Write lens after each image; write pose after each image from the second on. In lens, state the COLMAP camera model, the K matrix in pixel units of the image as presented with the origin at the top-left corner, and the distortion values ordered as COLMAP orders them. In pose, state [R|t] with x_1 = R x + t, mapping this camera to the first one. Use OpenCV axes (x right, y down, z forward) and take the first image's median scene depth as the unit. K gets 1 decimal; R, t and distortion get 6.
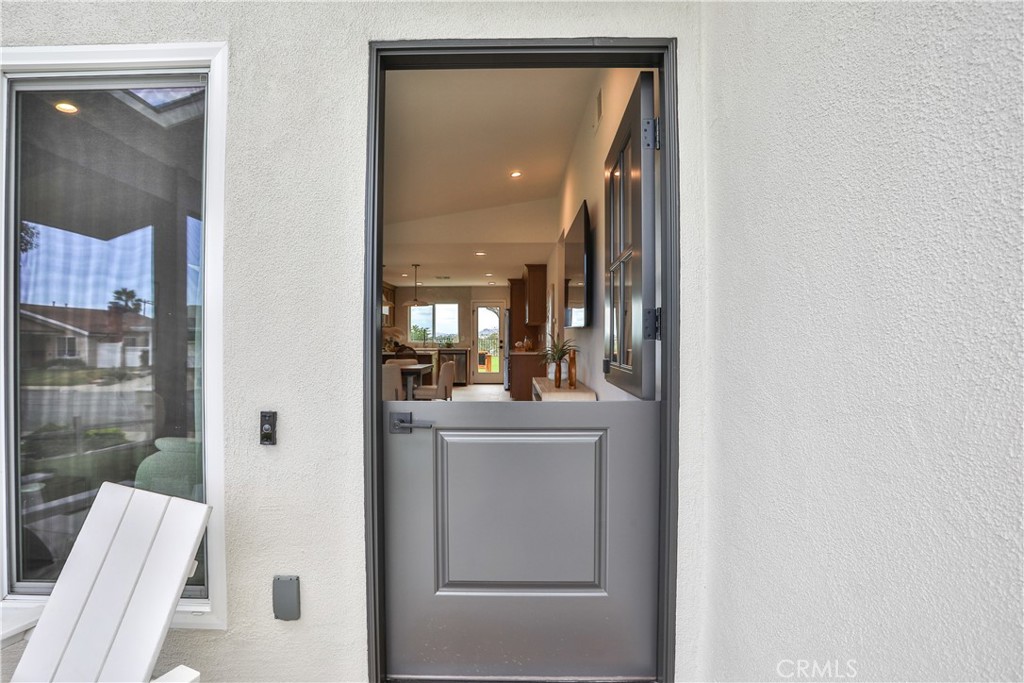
lens RADIAL K [[525.2, 0, 510.8], [0, 525.2, 335.9], [0, 0, 1]] dist [-0.078473, 0.029915]
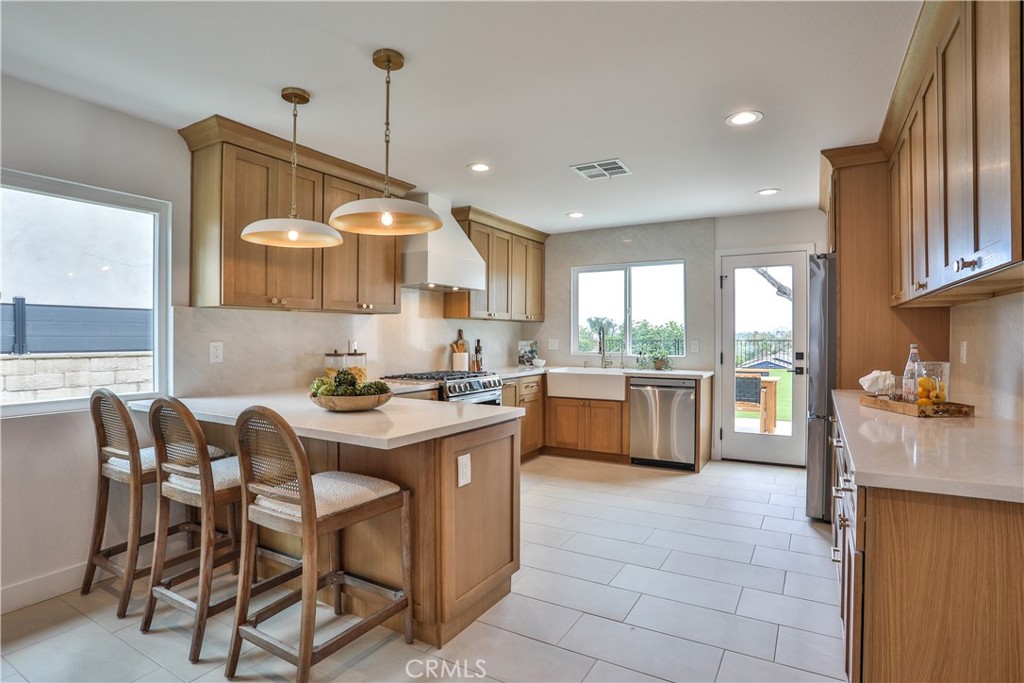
lens RADIAL K [[525.2, 0, 511.0], [0, 525.2, 340.9], [0, 0, 1]] dist [-0.078473, 0.029915]
pose [[0.861155, 0.003018, -0.508333, -0.012009], [0.004068, 0.999909, 0.012829, -0.006970], [0.508326, -0.013115, 0.861065, 0.767862]]
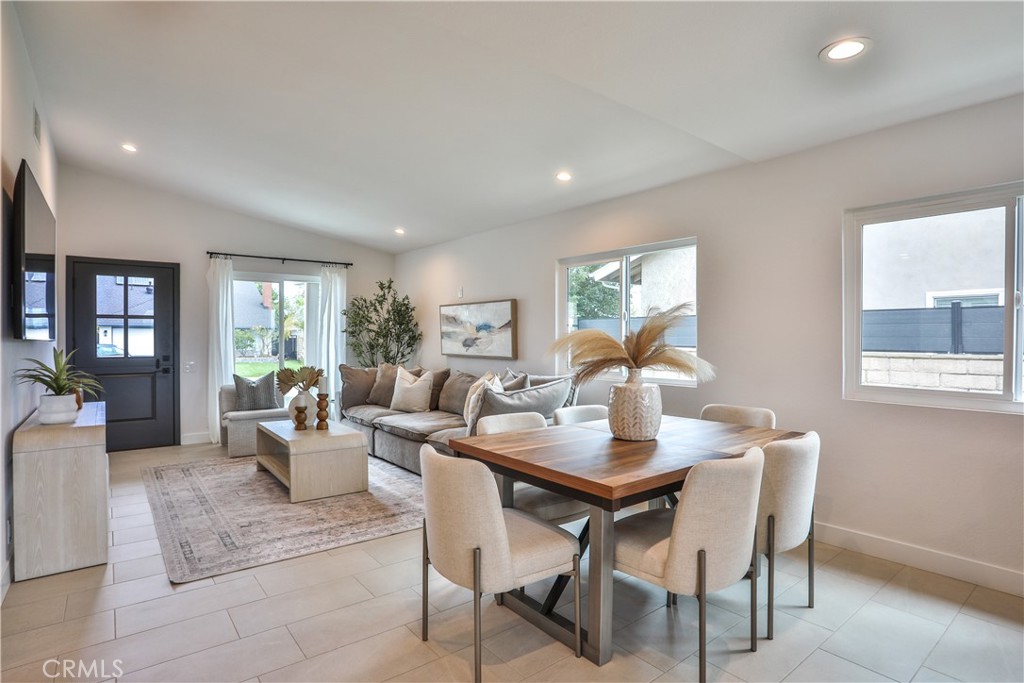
lens RADIAL K [[525.2, 0, 508.2], [0, 525.2, 340.5], [0, 0, 1]] dist [-0.078473, 0.029915]
pose [[-0.784394, 0.003278, -0.620254, 0.019746], [0.002611, 0.999995, 0.001982, -0.007188], [0.620257, -0.000065, -0.784399, 0.878346]]
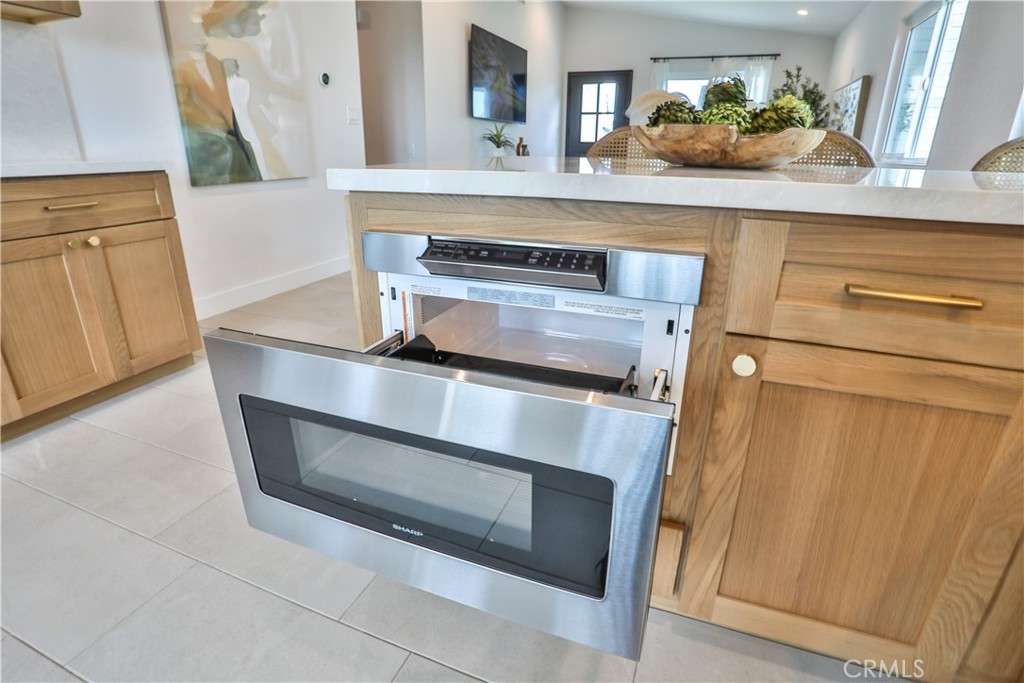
lens RADIAL K [[525.2, 0, 508.1], [0, 525.2, 335.1], [0, 0, 1]] dist [-0.078473, 0.029915]
pose [[-0.926773, -0.134591, 0.350682, -0.206222], [-0.009680, 0.941849, 0.335898, 0.025578], [-0.375498, 0.307906, -0.874182, 1.074343]]
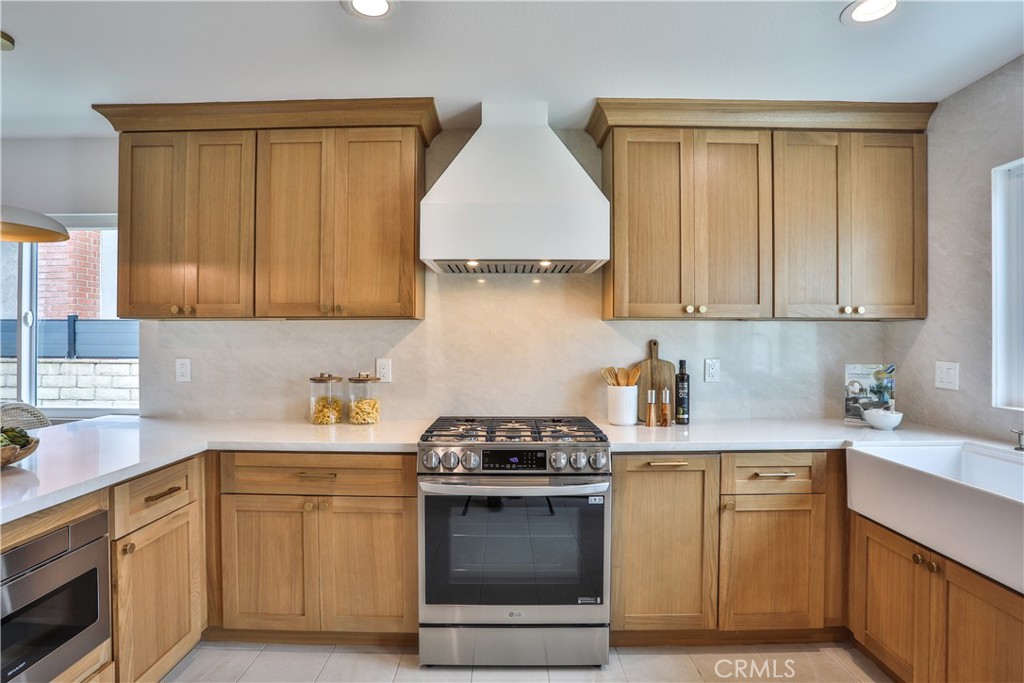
lens RADIAL K [[525.2, 0, 511.5], [0, 525.2, 339.4], [0, 0, 1]] dist [-0.078473, 0.029915]
pose [[-0.001560, -0.001344, -0.999998, -0.047575], [0.005014, 0.999987, -0.001351, -0.012188], [0.999986, -0.005016, -0.001553, 1.119791]]
